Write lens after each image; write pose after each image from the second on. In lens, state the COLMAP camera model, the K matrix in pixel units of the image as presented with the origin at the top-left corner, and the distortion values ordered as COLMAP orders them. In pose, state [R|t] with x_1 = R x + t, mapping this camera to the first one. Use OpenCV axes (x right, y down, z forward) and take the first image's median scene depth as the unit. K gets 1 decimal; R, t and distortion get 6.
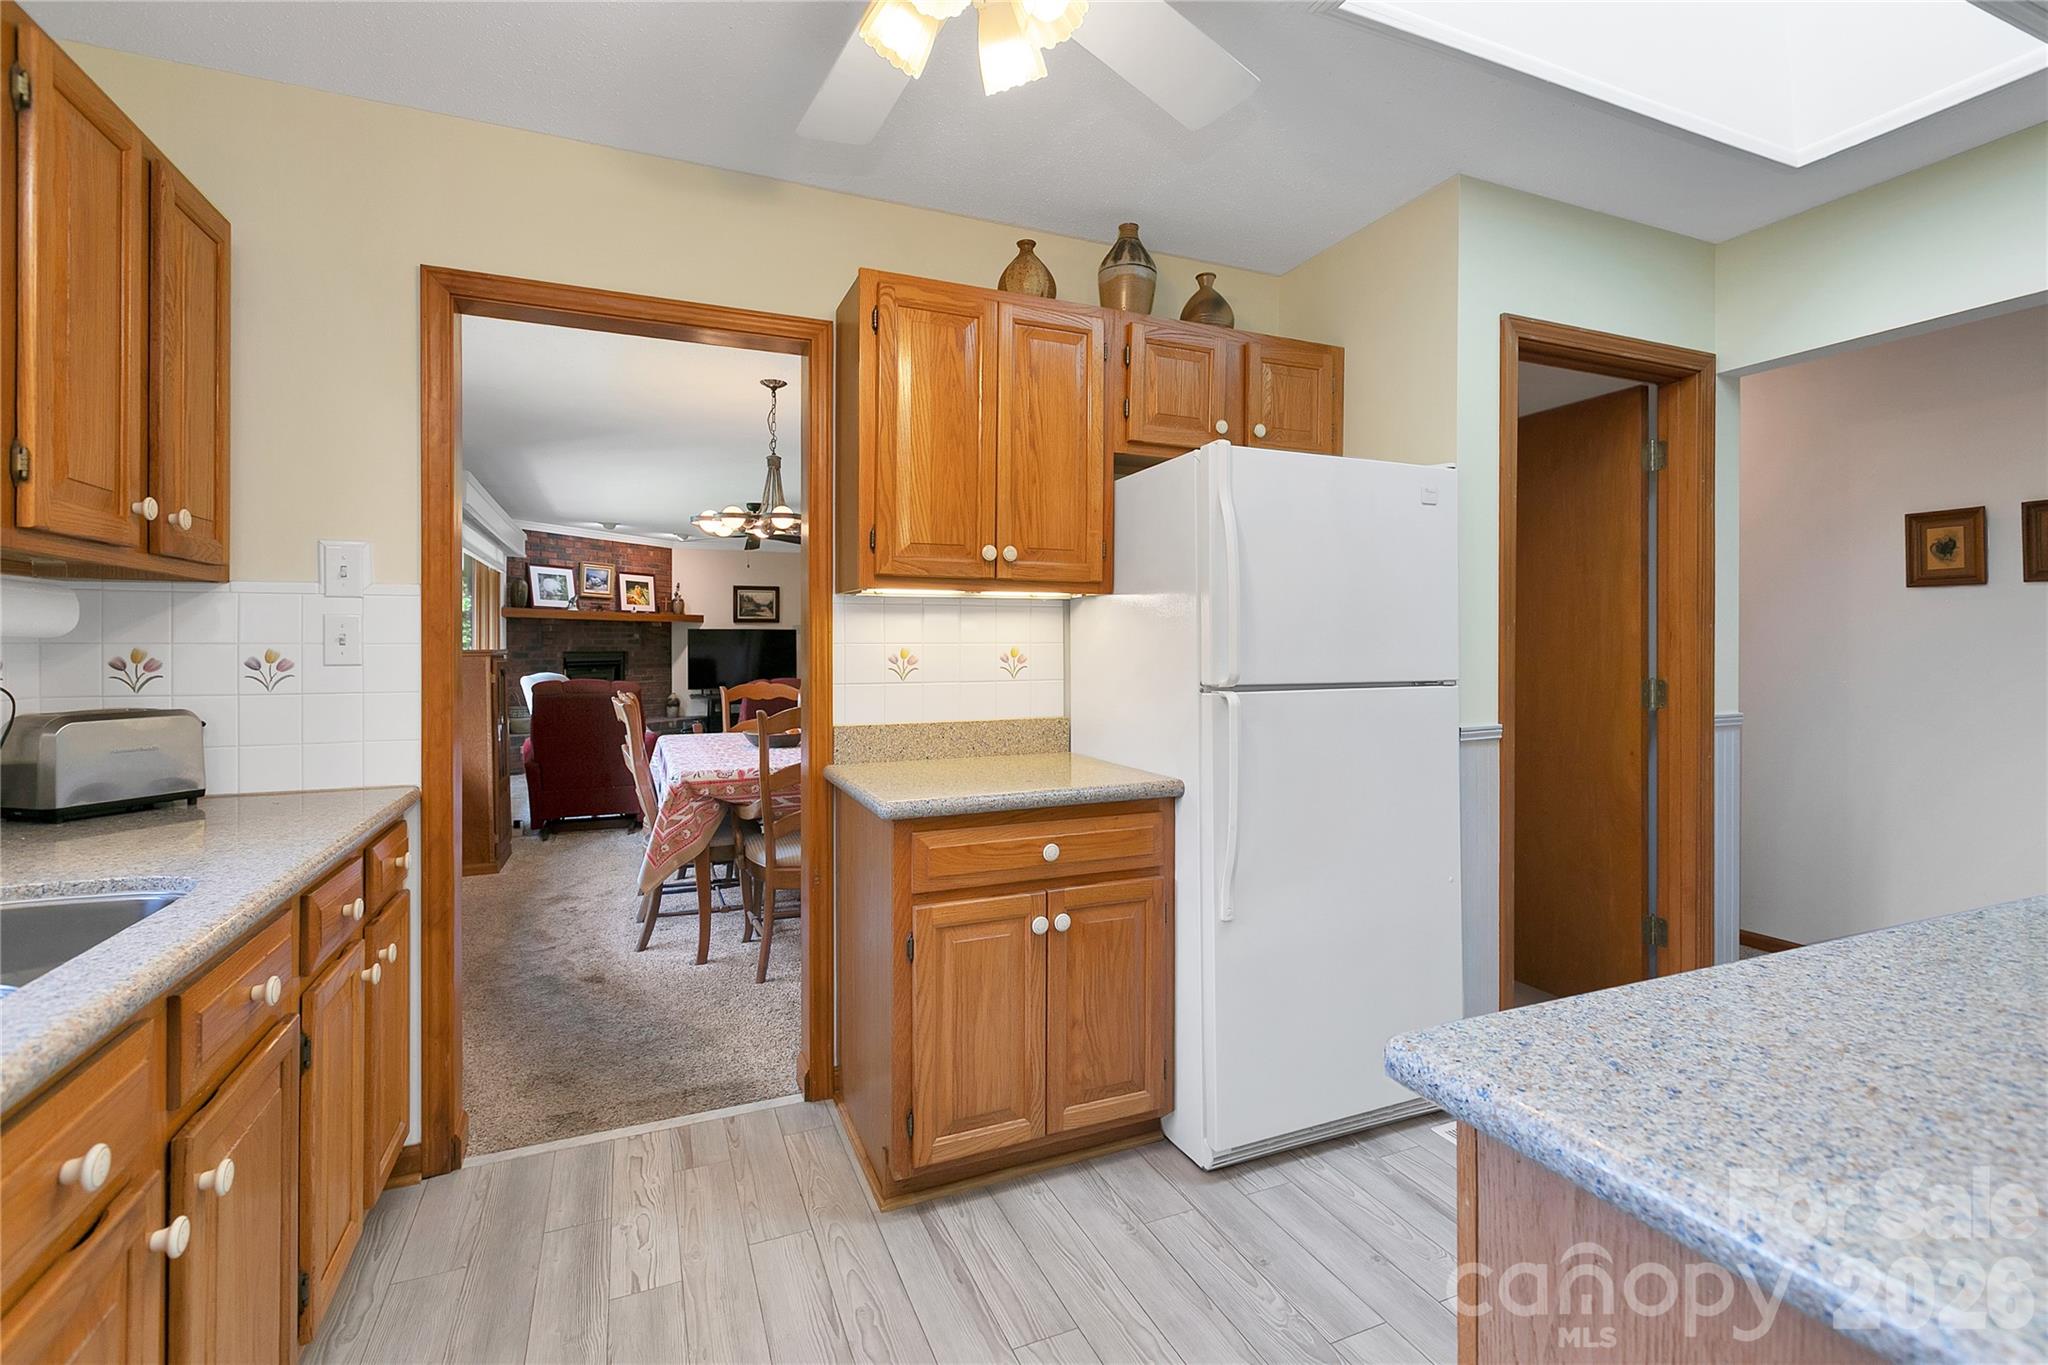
lens RADIAL K [[935.4, 0, 1038.0], [0, 935.4, 641.8], [0, 0, 1]] dist [0.001120, 0.000943]
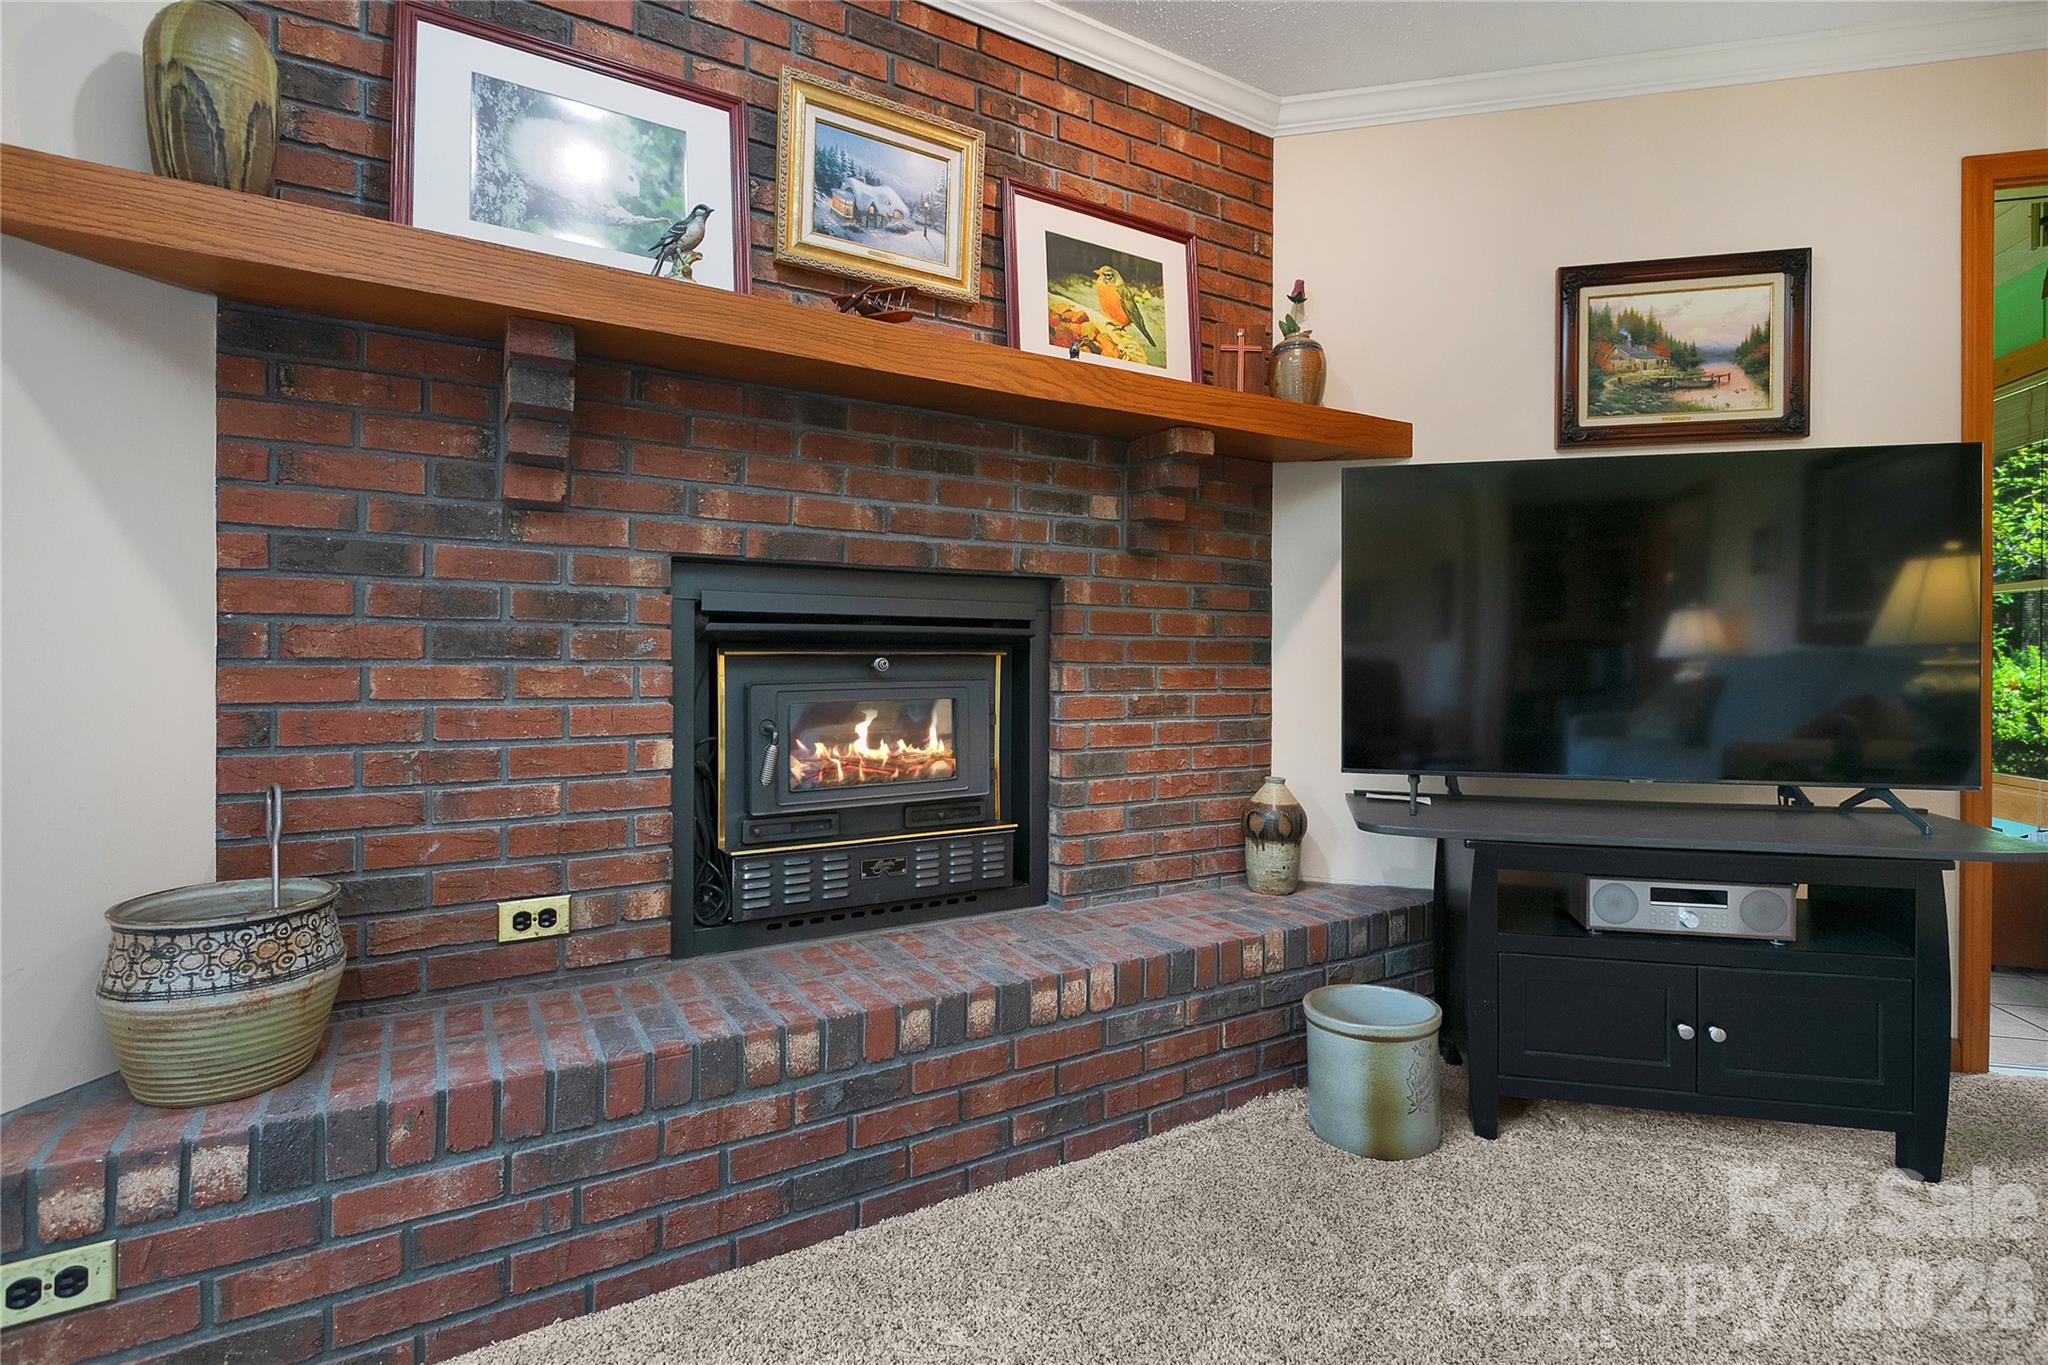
lens RADIAL K [[1000.4, 0, 1034.8], [0, 1000.4, 650.5], [0, 0, 1]] dist [0.001393, 0.000358]
pose [[0.798219, 0.002018, -0.602363, -0.338694], [-0.004076, 0.999990, -0.002053, 0.029416], [0.602353, 0.004094, 0.798219, 0.899000]]
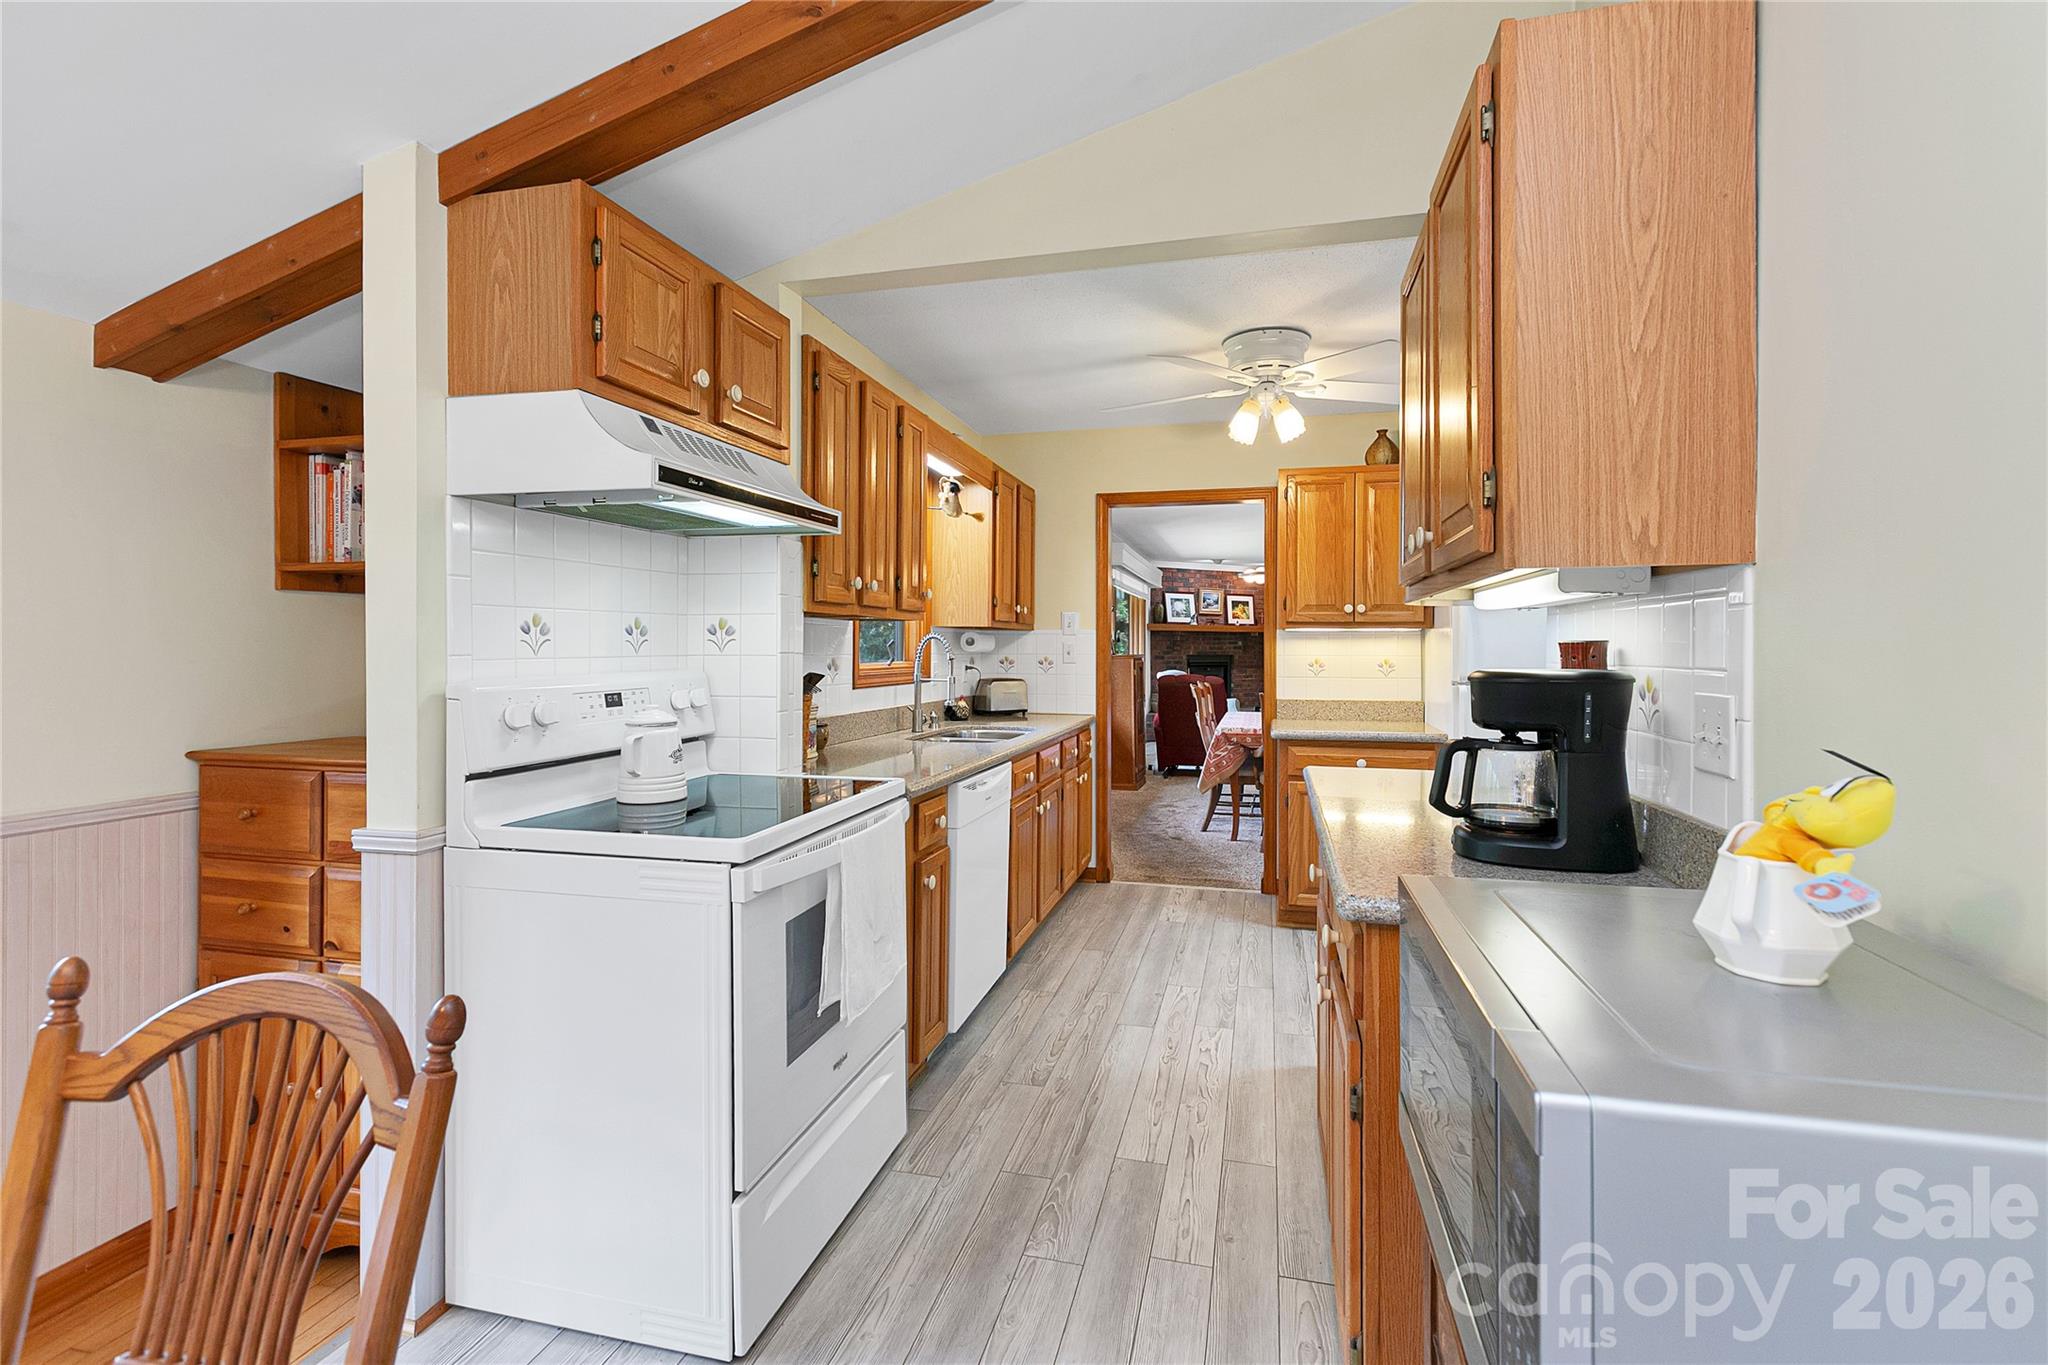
lens RADIAL K [[935.4, 0, 1038.0], [0, 935.4, 641.8], [0, 0, 1]] dist [0.001120, 0.000943]
pose [[0.795533, 0.001372, -0.605909, 0.143606], [-0.003170, 0.999993, -0.001898, -0.005597], [0.605902, 0.003430, 0.795532, -0.211947]]
